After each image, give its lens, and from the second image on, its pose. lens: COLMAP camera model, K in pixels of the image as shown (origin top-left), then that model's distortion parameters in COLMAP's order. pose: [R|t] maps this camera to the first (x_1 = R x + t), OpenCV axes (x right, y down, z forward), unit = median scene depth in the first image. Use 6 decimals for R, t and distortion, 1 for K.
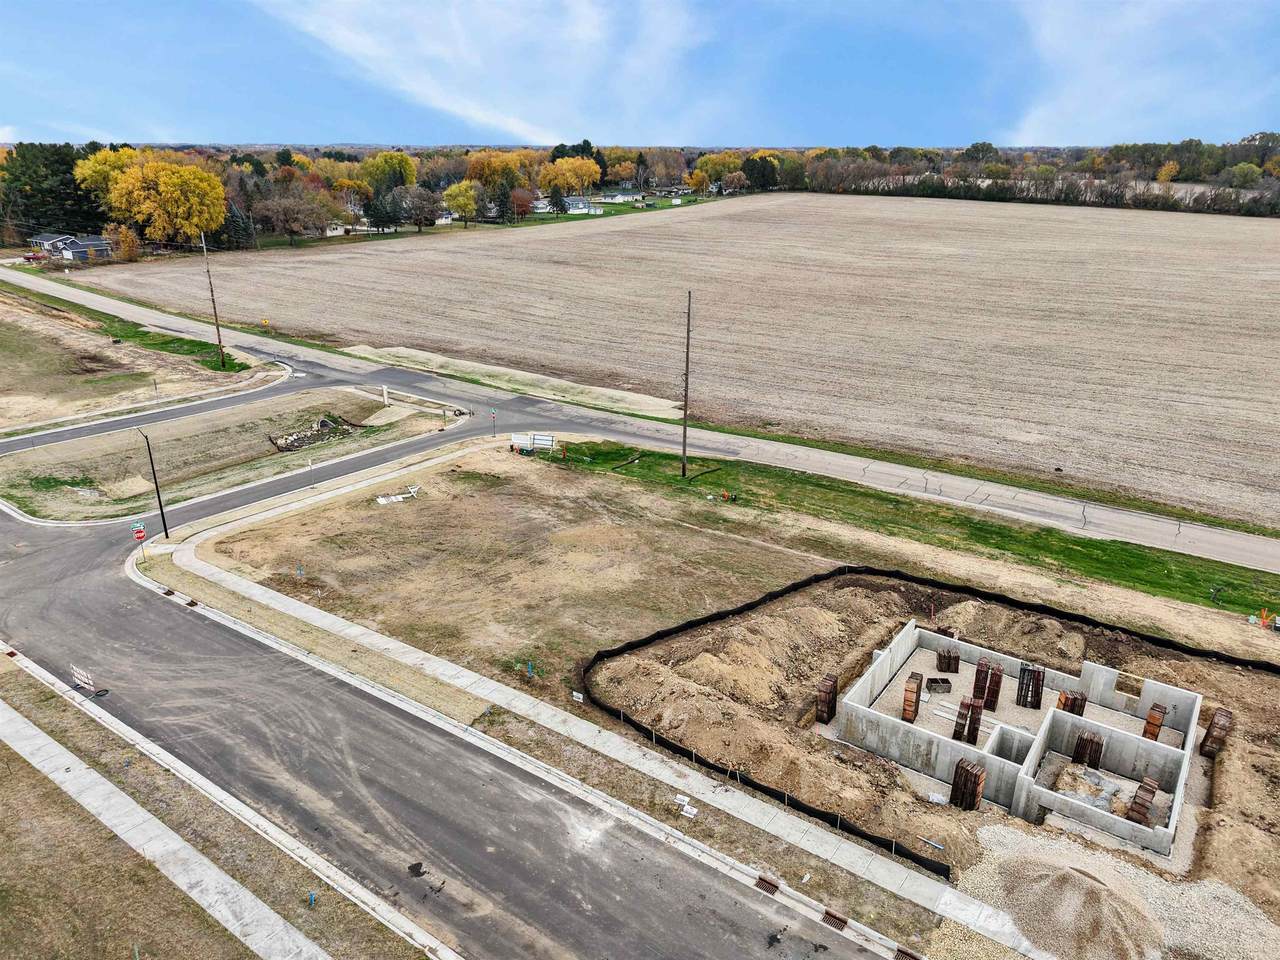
lens RADIAL K [[879.9, 0, 634.0], [0, 879.9, 481.9], [0, 0, 1]] dist [0.009983, -0.008579]
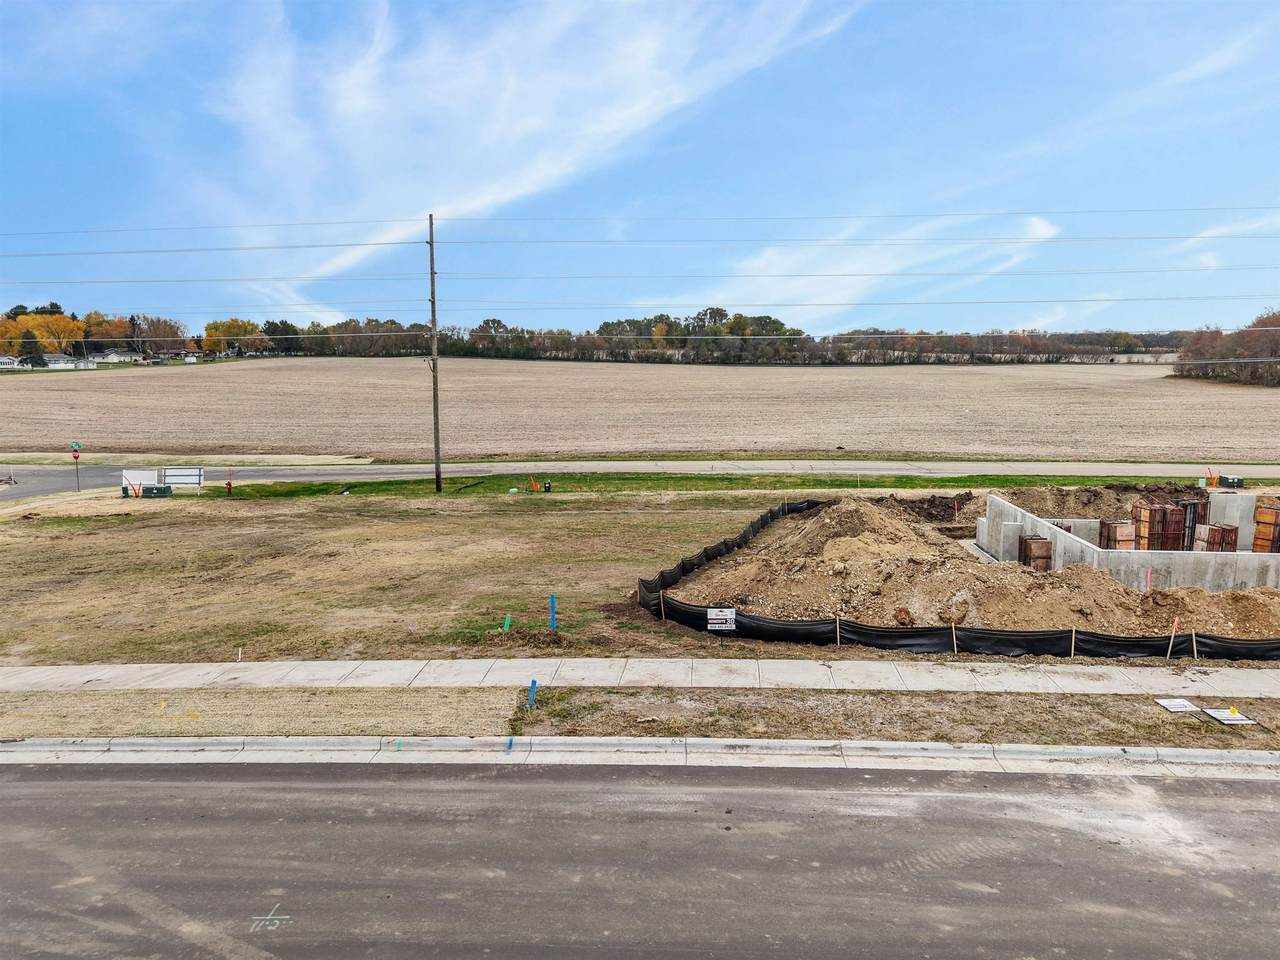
lens RADIAL K [[874.4, 0, 640.0], [0, 874.4, 480.0], [0, 0, 1]] dist [0.005360, -0.001402]
pose [[0.849707, -0.069287, 0.522683, -0.298349], [0.182827, 0.968541, -0.168825, 0.233314], [-0.494542, 0.239012, 0.835644, 0.626661]]
